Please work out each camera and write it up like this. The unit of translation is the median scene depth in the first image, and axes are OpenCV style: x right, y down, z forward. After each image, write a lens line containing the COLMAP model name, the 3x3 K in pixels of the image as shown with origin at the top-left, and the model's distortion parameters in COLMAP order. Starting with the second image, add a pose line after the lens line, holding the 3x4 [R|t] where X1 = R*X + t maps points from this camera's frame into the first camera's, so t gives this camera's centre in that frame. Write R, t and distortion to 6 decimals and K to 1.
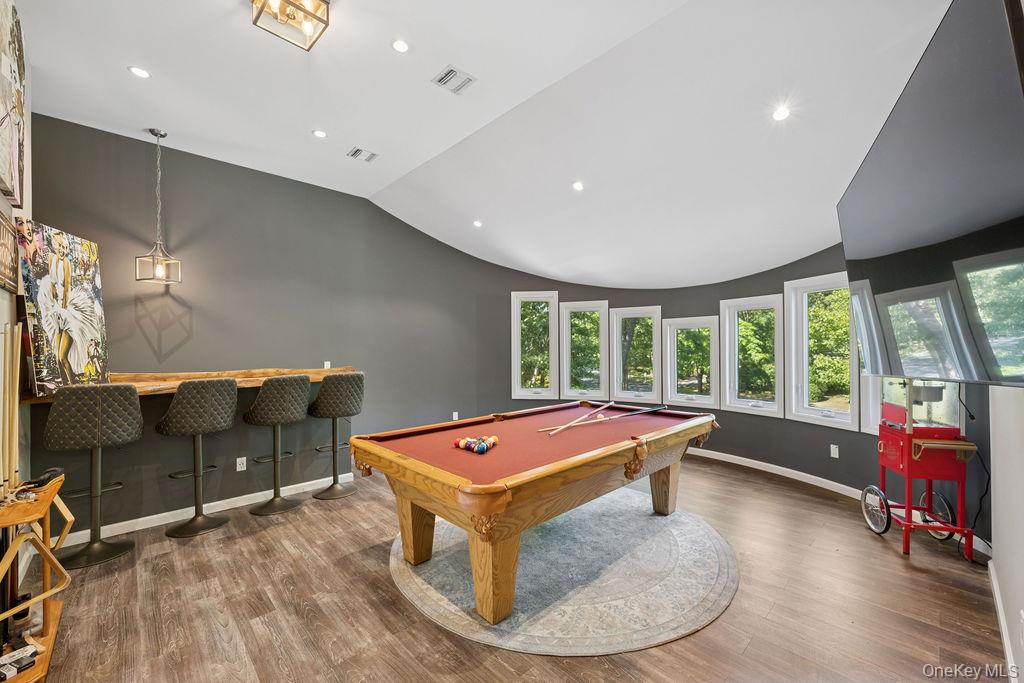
lens RADIAL K [[408.7, 0, 513.7], [0, 408.7, 342.2], [0, 0, 1]] dist [0.002960, 0.000178]
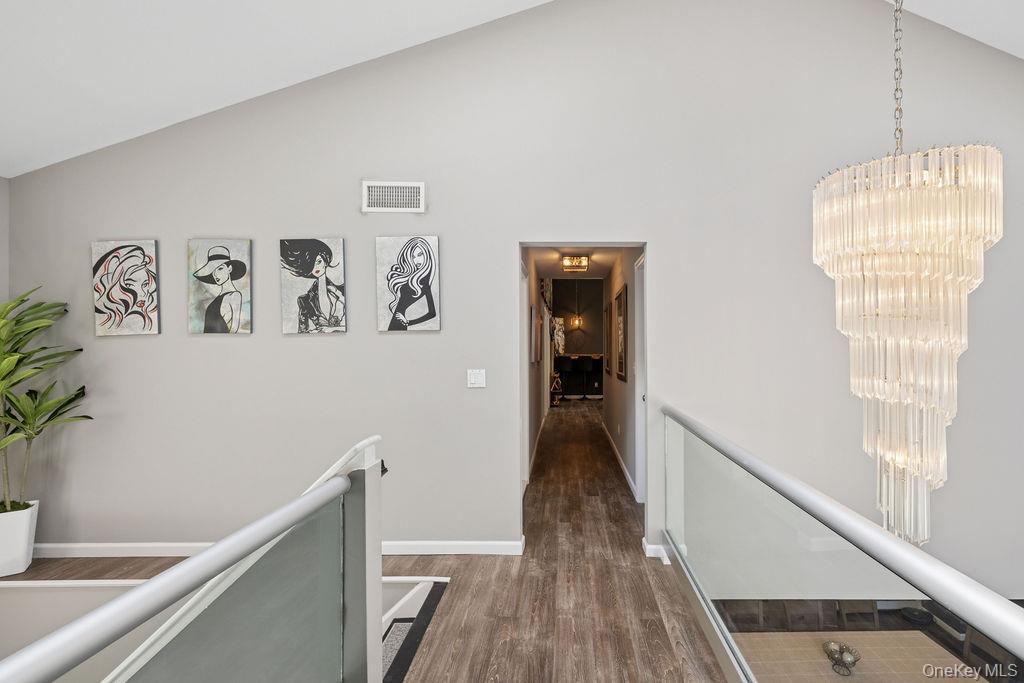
lens RADIAL K [[408.7, 0, 517.4], [0, 408.7, 339.0], [0, 0, 1]] dist [0.002960, 0.000178]
pose [[0.643138, 0.005449, -0.765731, 1.565943], [-0.000726, 0.999979, 0.006506, -0.079369], [0.765750, -0.003628, 0.643128, -1.717847]]
